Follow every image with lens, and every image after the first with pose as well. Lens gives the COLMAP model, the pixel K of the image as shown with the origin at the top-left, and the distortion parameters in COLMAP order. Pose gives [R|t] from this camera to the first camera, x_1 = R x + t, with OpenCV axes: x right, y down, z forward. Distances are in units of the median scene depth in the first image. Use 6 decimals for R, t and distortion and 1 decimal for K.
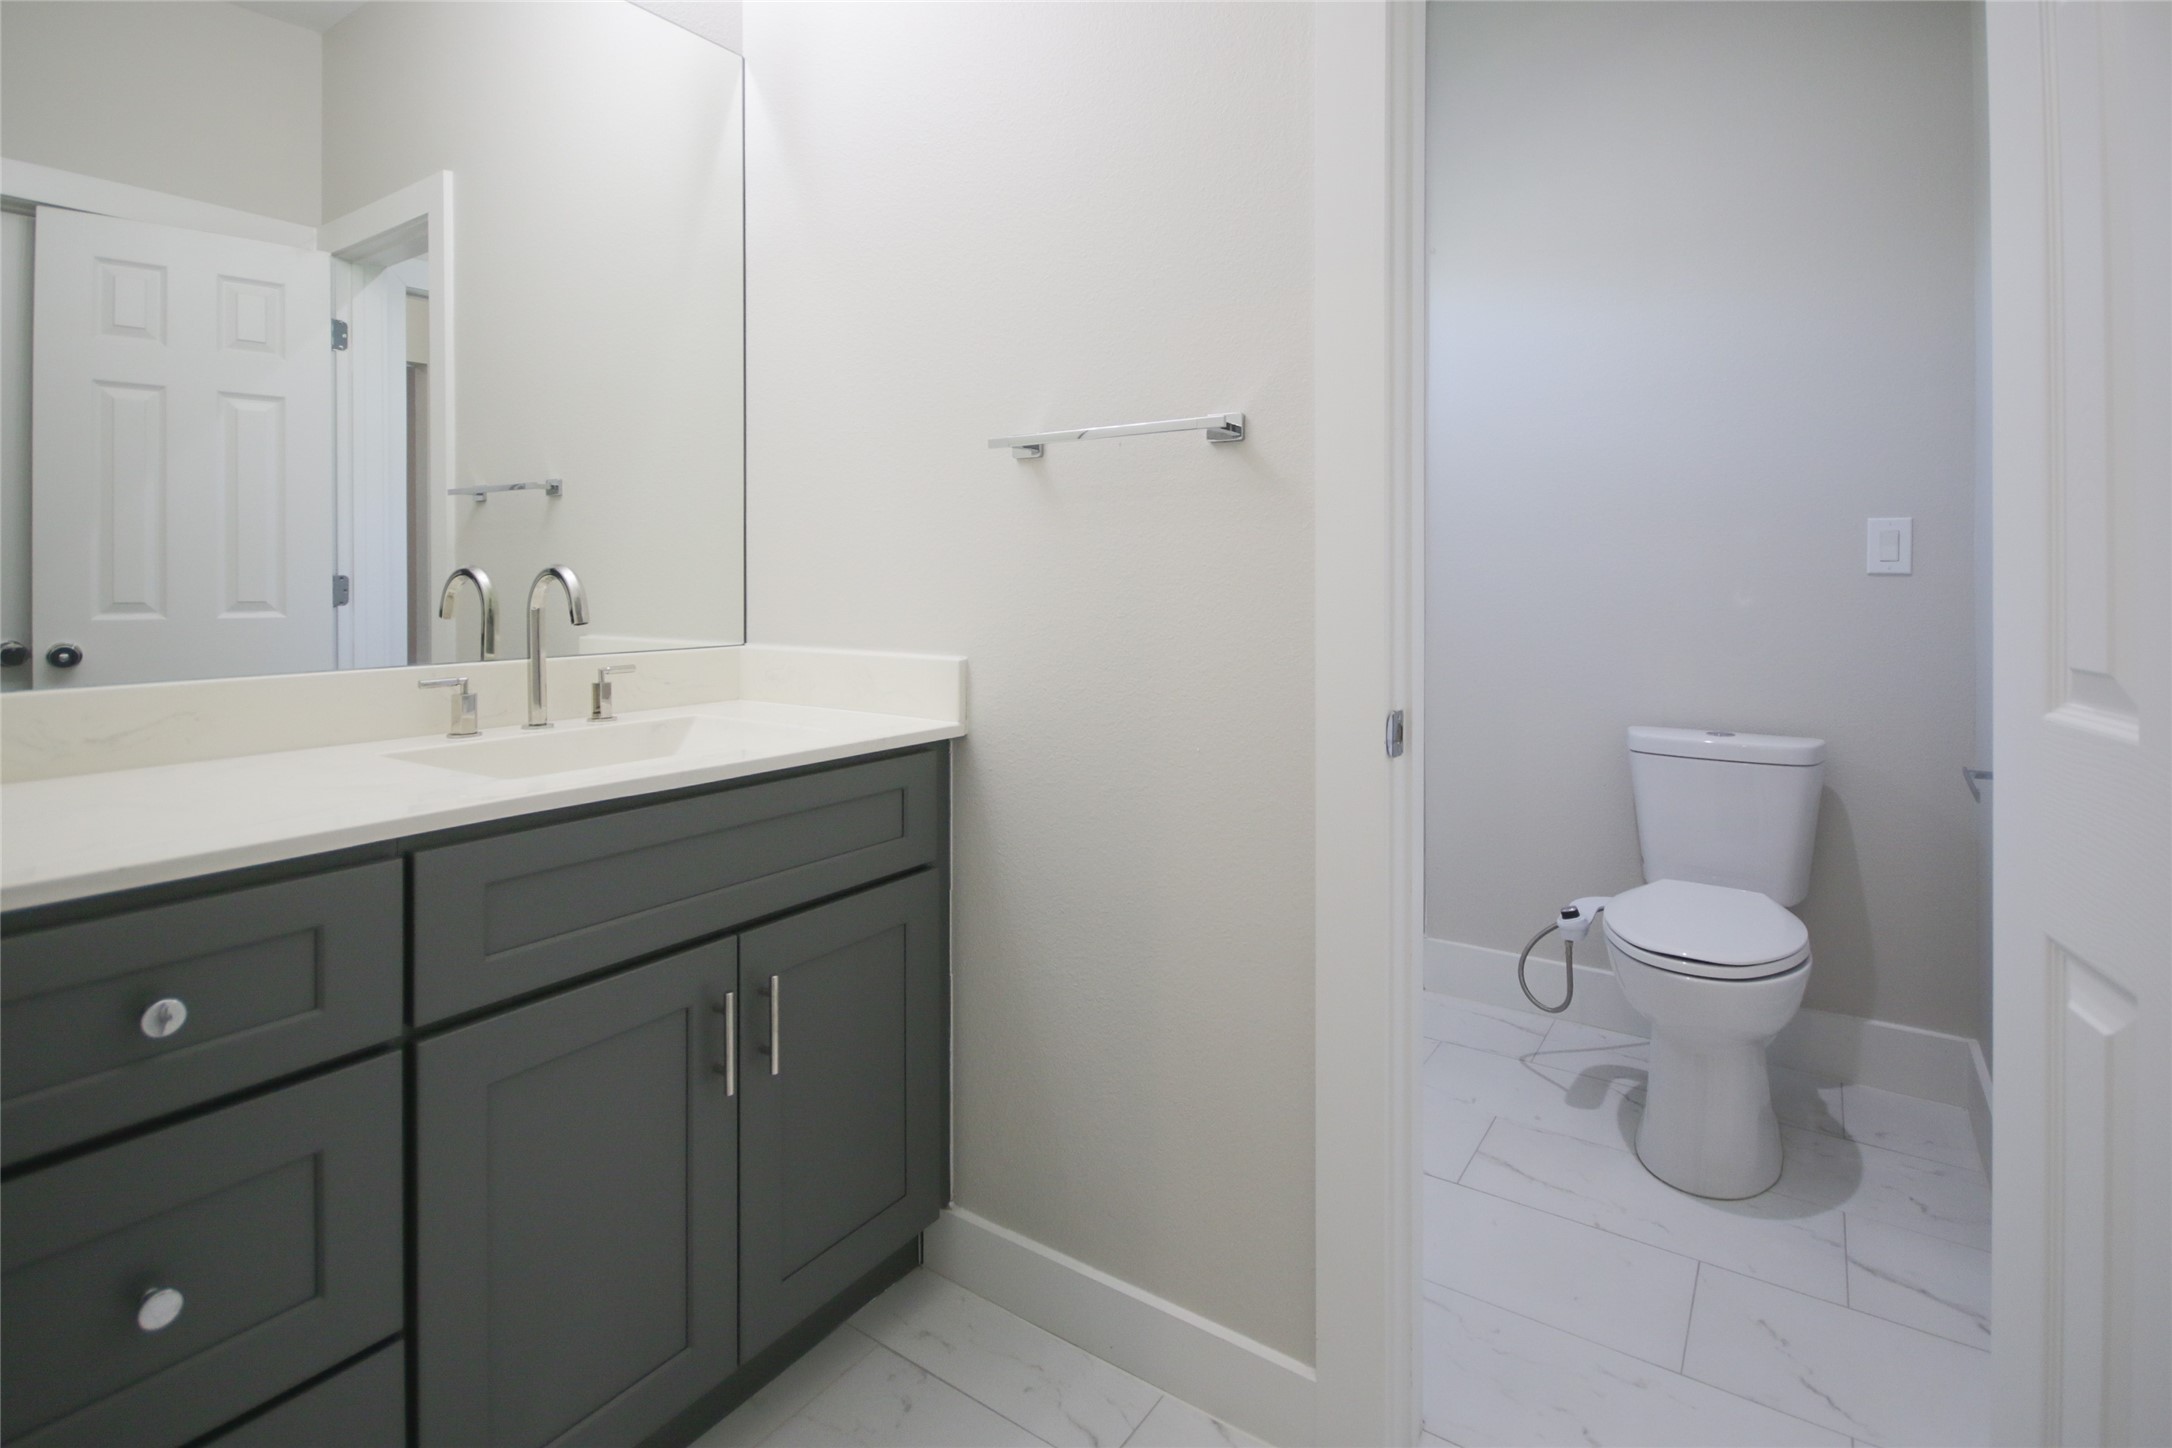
lens RADIAL K [[1035.7, 0, 1075.5], [0, 1035.7, 591.5], [0, 0, 1]] dist [0.004467, -0.013894]
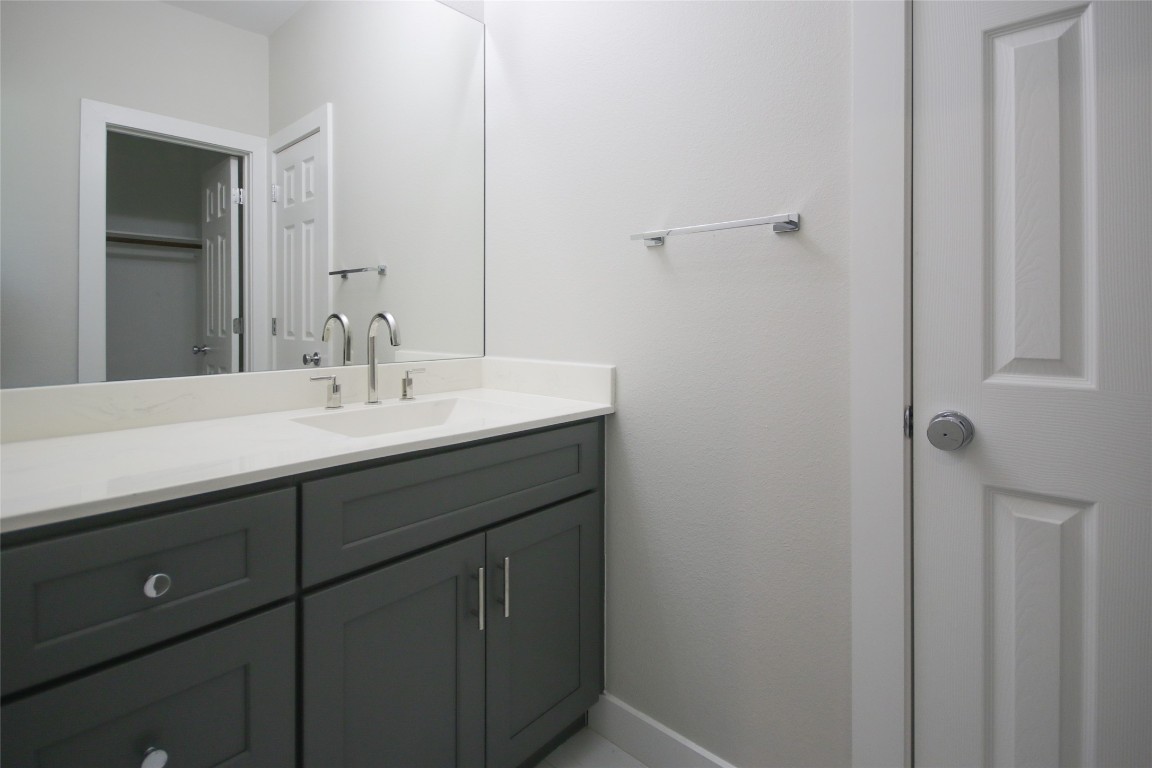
lens RADIAL K [[557.0, 0, 576.8], [0, 557.0, 319.1], [0, 0, 1]] dist [-0.000265, -0.014773]
pose [[0.991586, -0.002232, -0.129431, -0.051978], [0.000751, 0.999934, -0.011490, -0.001836], [0.129448, 0.011296, 0.991522, 0.103288]]
